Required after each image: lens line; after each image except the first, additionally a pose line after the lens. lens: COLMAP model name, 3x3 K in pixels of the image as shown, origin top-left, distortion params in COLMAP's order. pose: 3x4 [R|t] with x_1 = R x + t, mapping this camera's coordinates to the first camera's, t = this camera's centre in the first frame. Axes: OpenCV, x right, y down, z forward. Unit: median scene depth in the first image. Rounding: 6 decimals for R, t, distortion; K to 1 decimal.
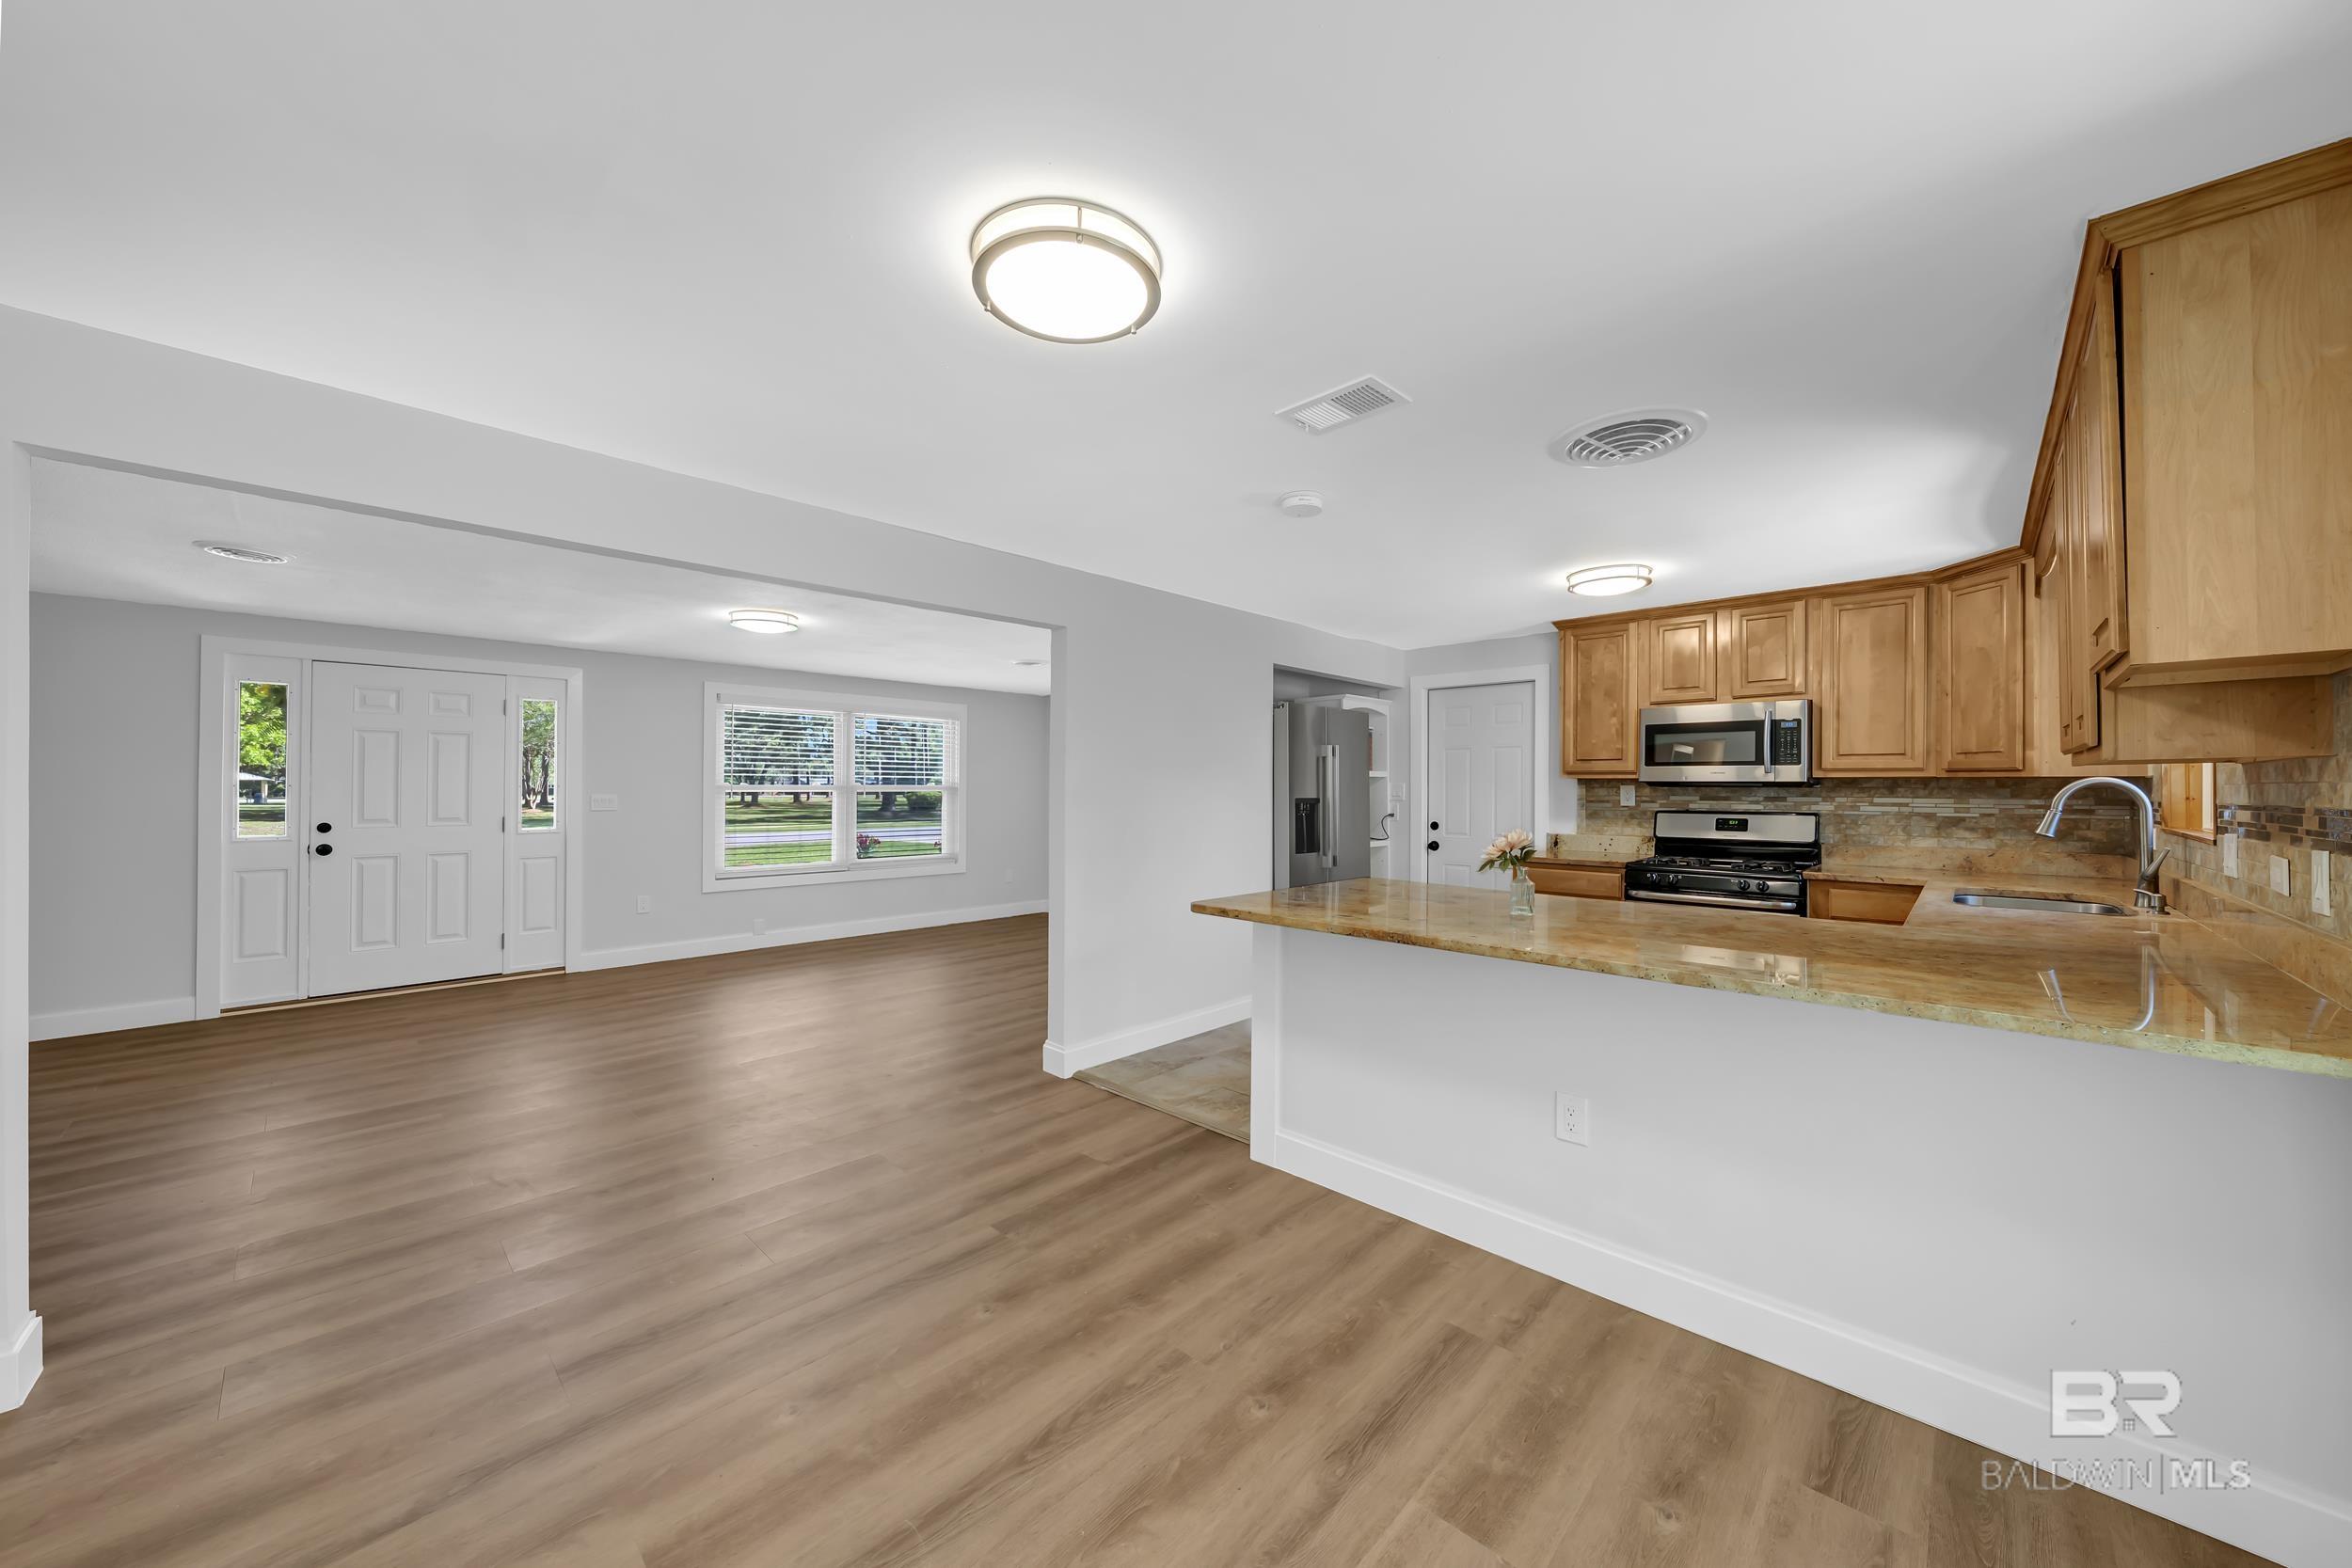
lens RADIAL K [[849.1, 0, 1180.4], [0, 849.1, 783.2], [0, 0, 1]] dist [0.011133, 0.000051]
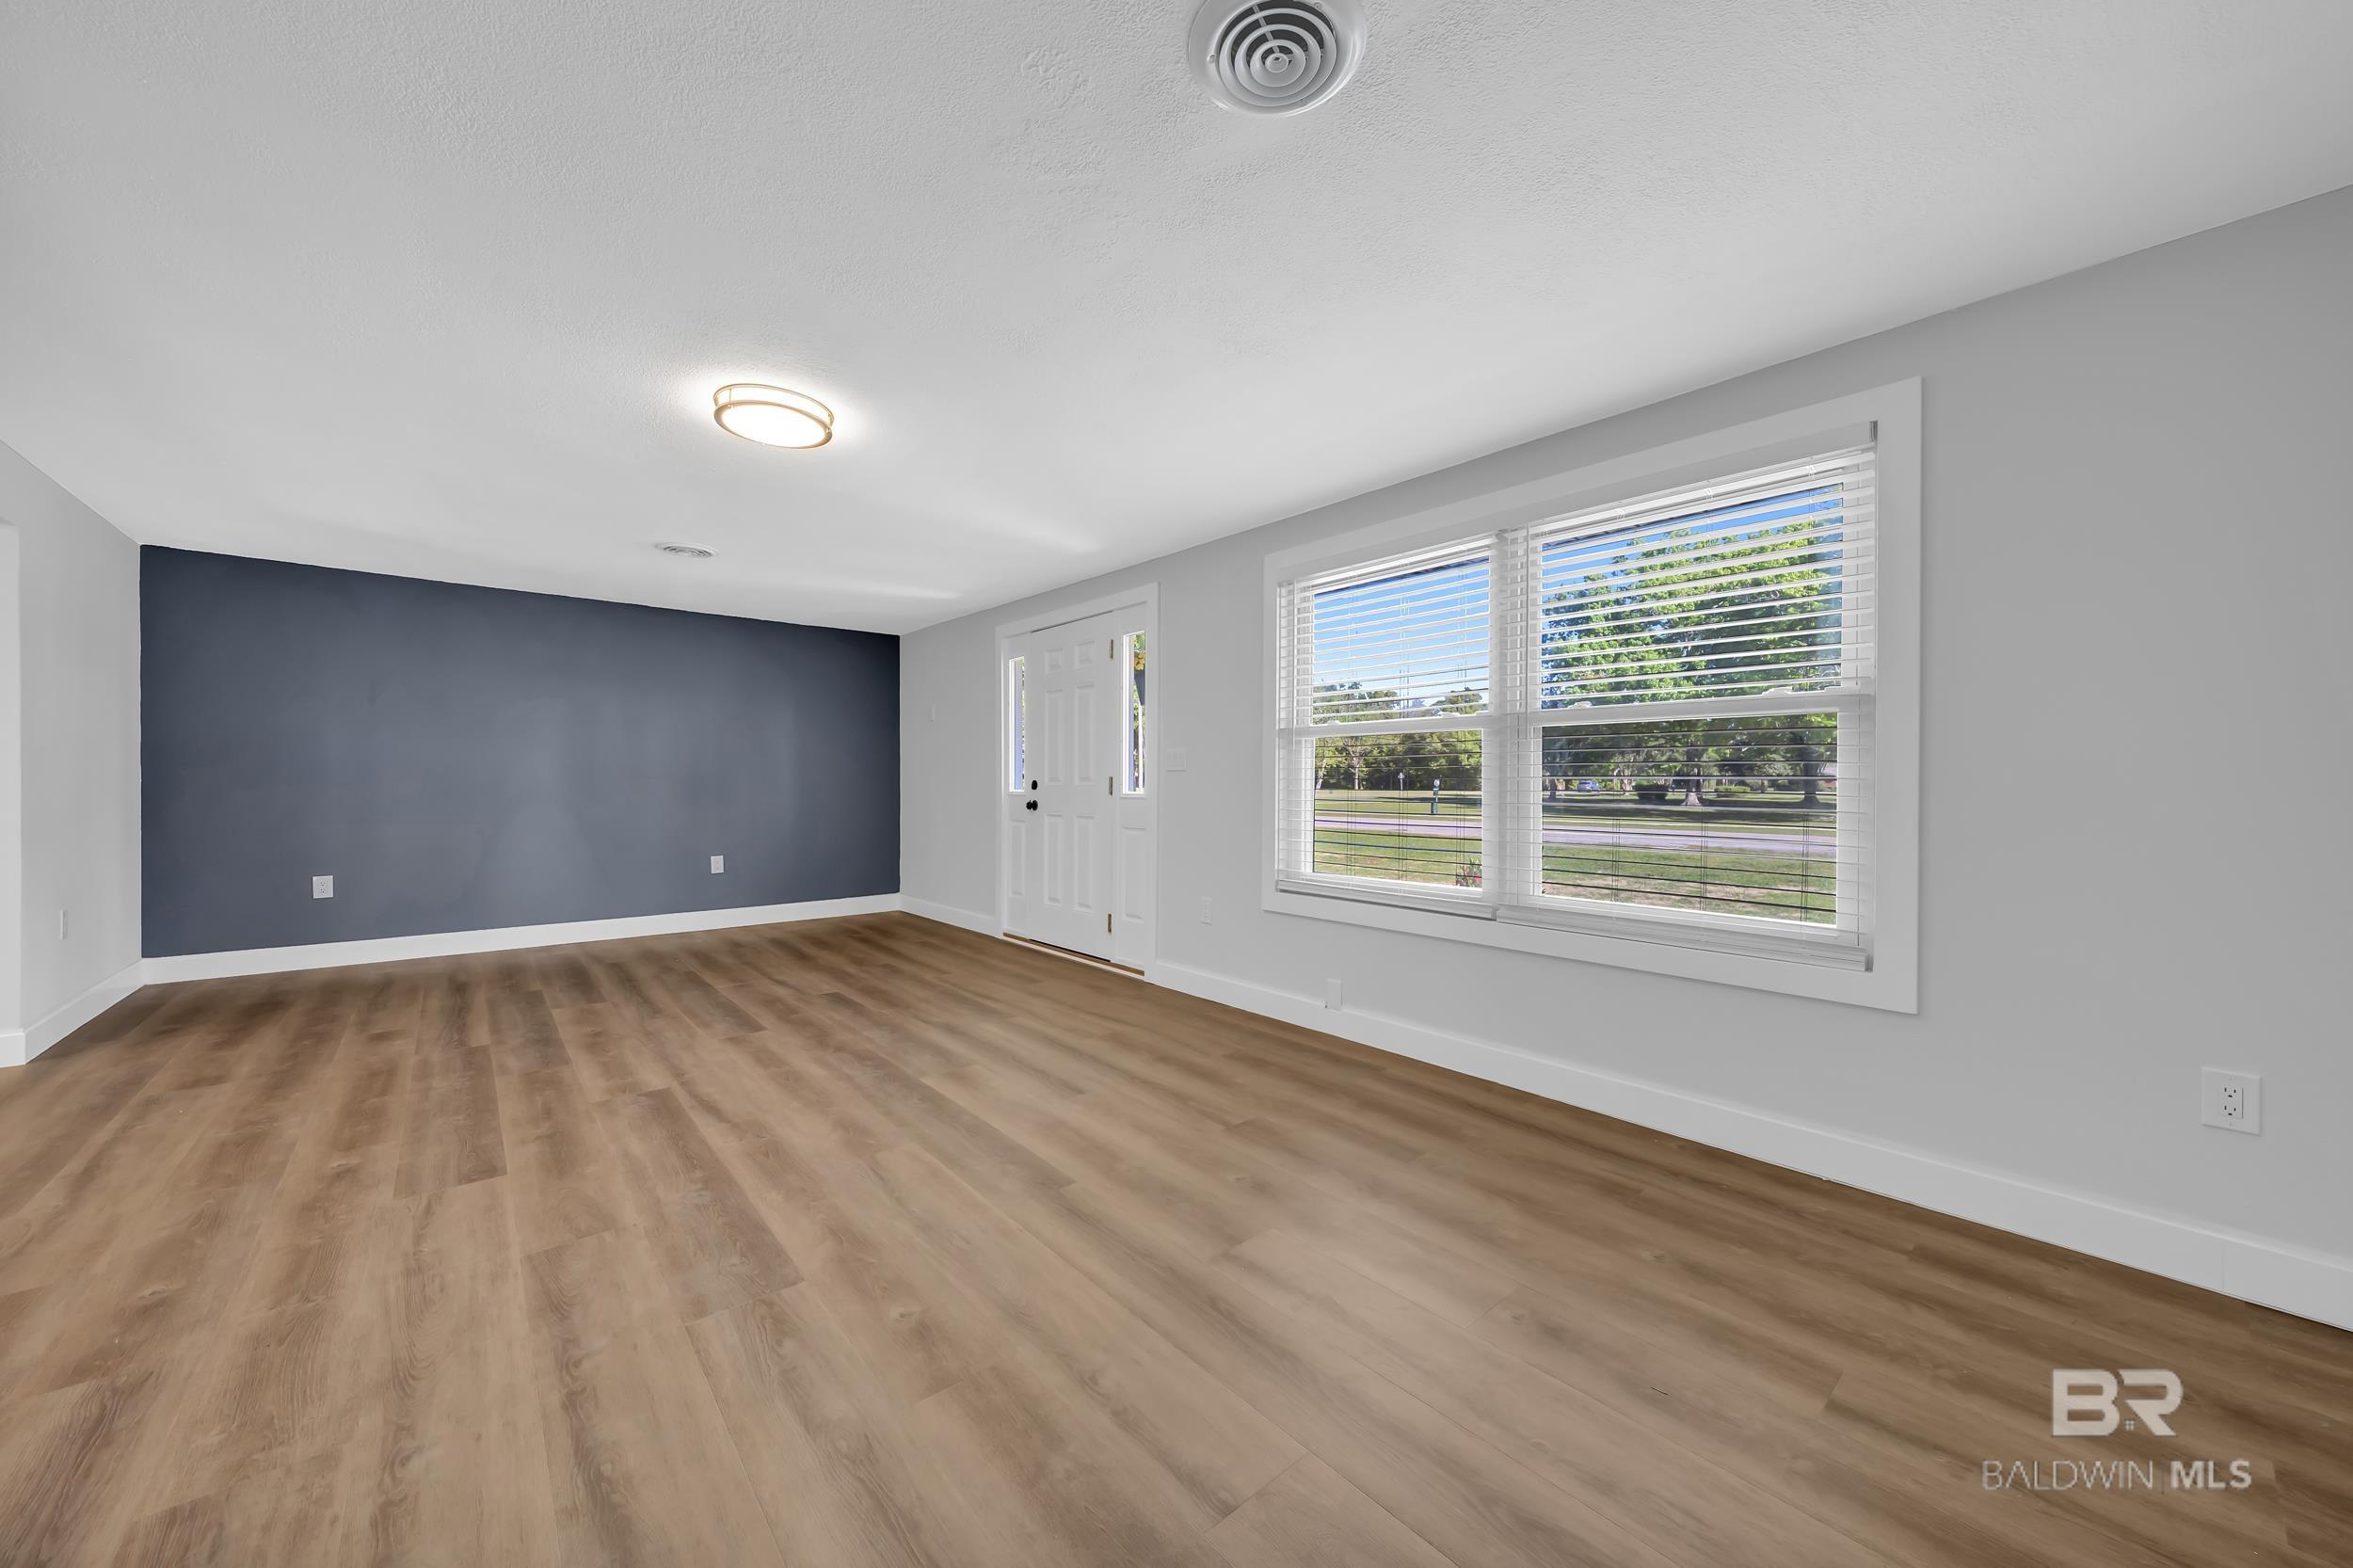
lens RADIAL K [[849.6, 0, 1184.2], [0, 849.6, 785.1], [0, 0, 1]] dist [0.011133, 0.000051]
pose [[-0.096943, -0.001155, -0.995289, 0.033476], [0.003987, 0.999991, -0.001549, 0.037863], [0.995282, -0.004119, -0.096937, 0.900734]]
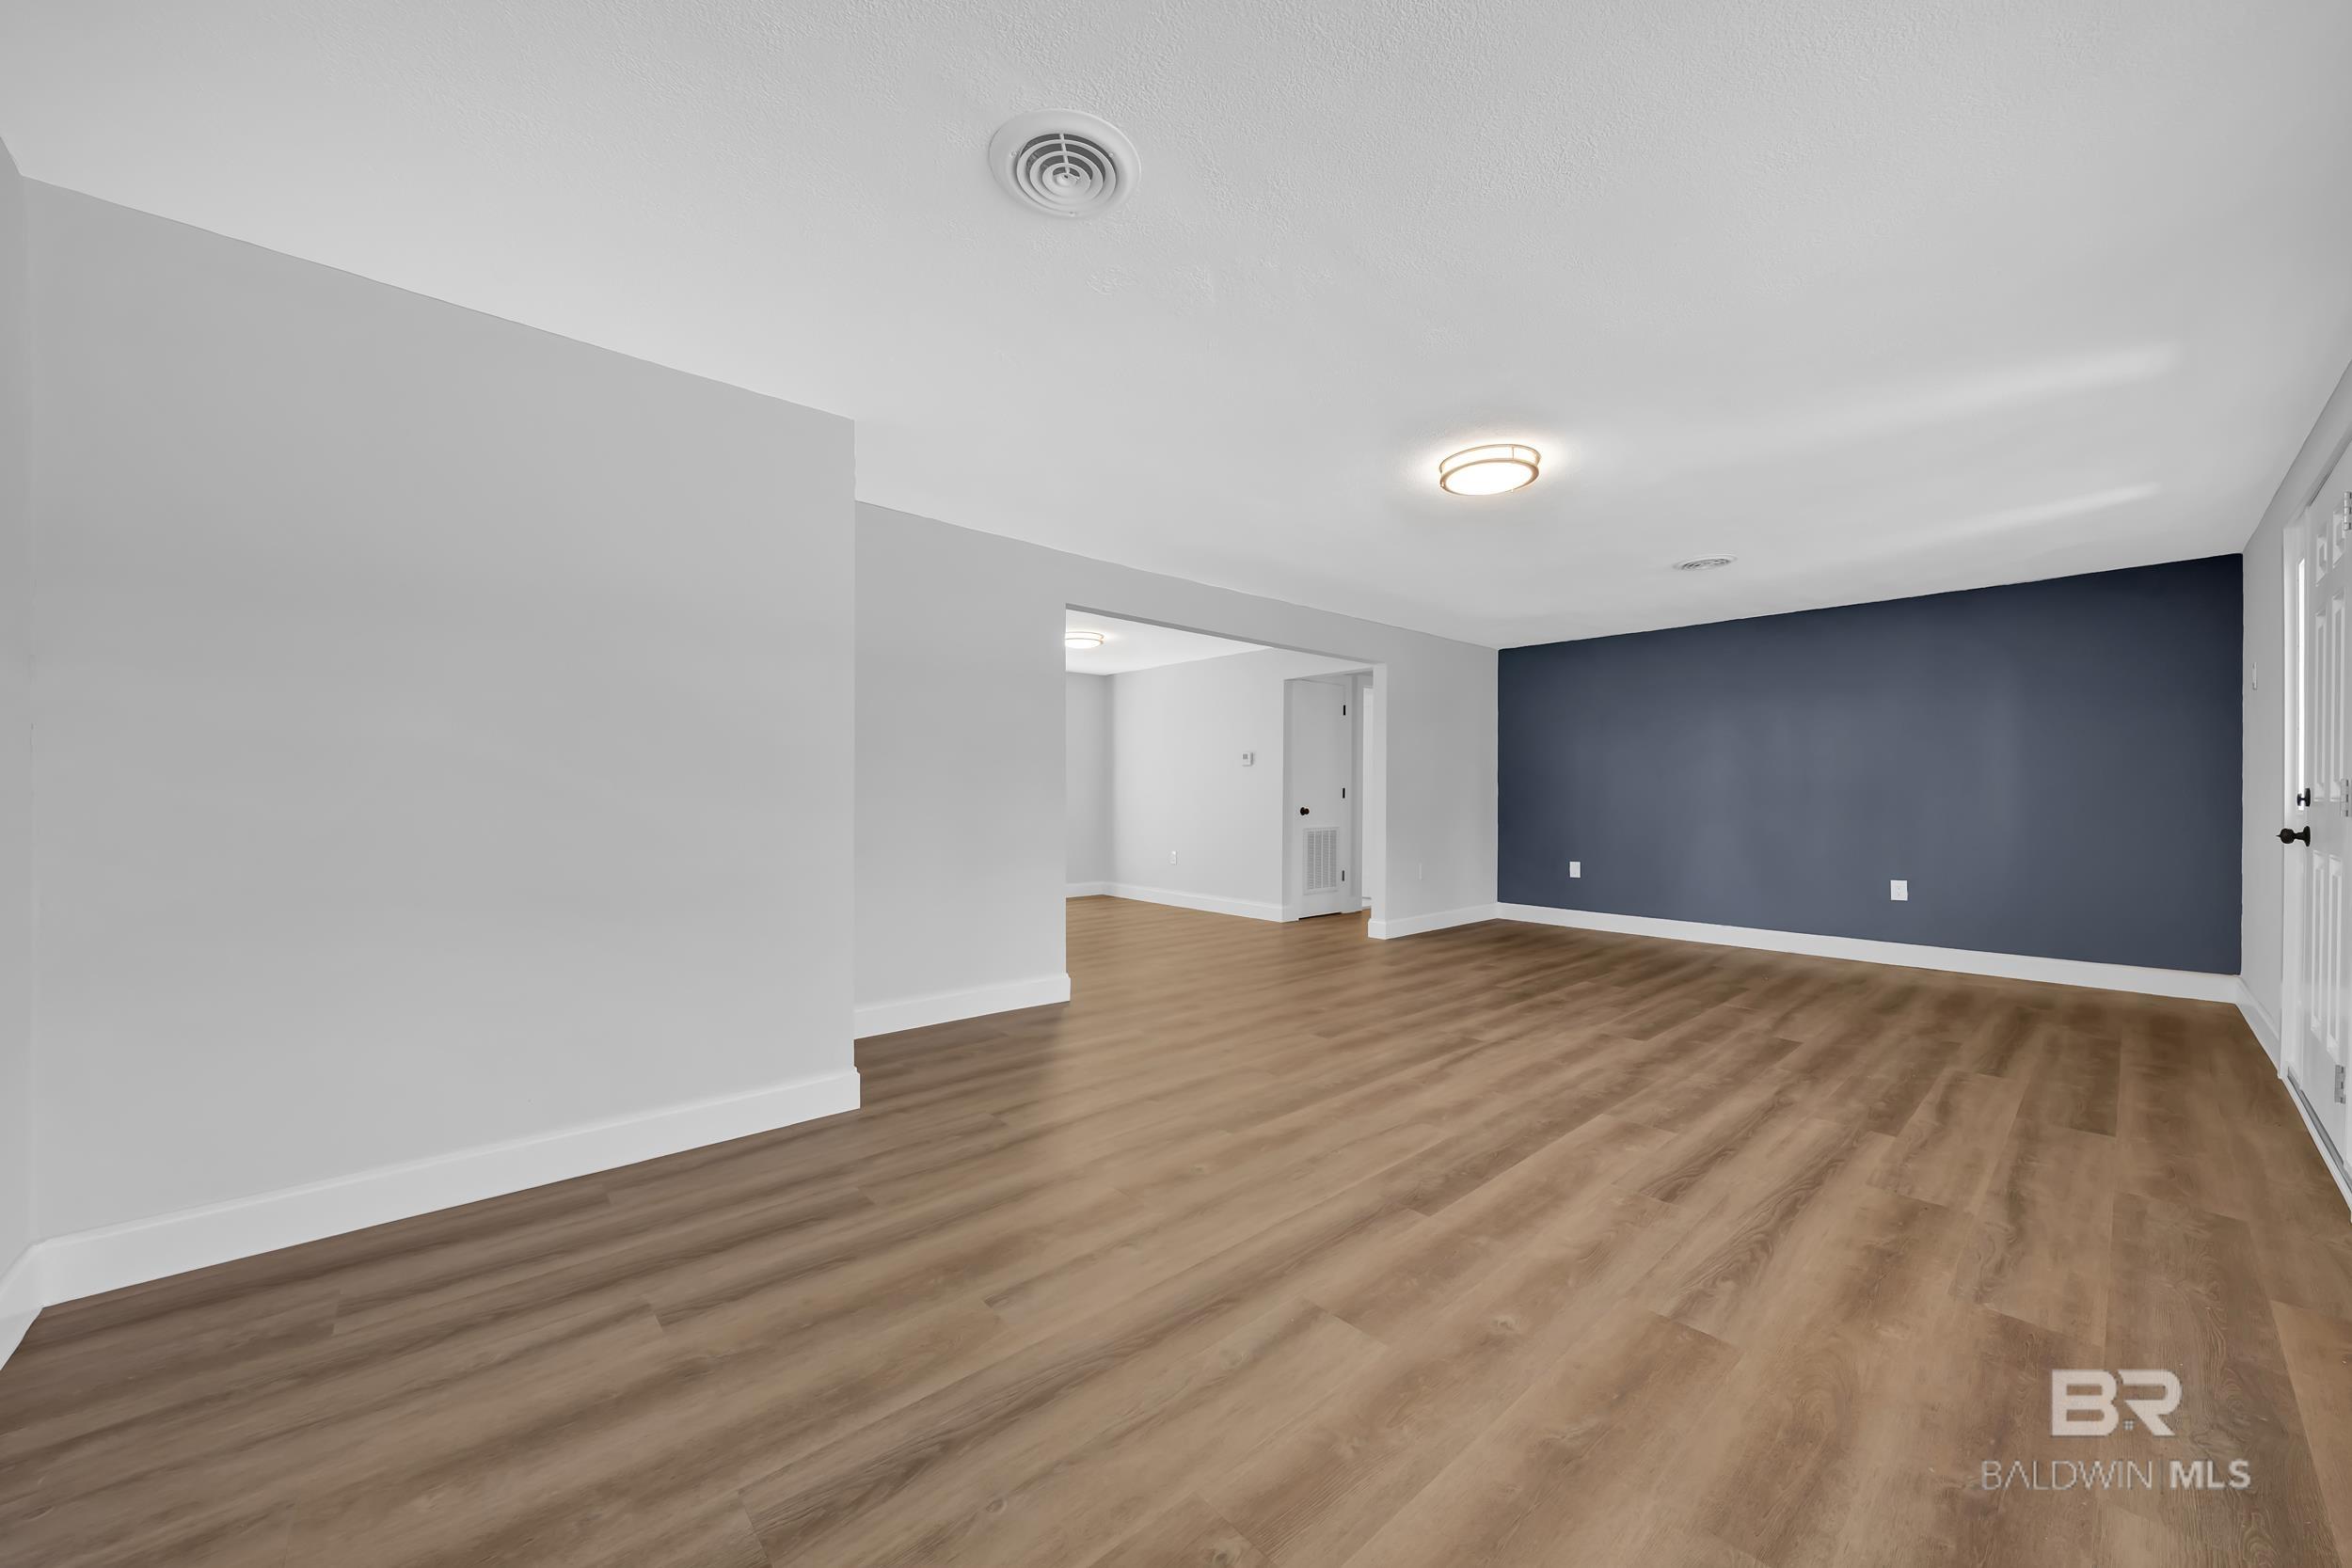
lens RADIAL K [[849.1, 0, 1179.3], [0, 849.1, 794.2], [0, 0, 1]] dist [0.011133, 0.000051]
pose [[-0.996599, -0.001258, 0.082392, -0.283127], [-0.002028, 0.999955, -0.009264, 0.041427], [-0.082376, -0.009399, -0.996557, 1.197674]]
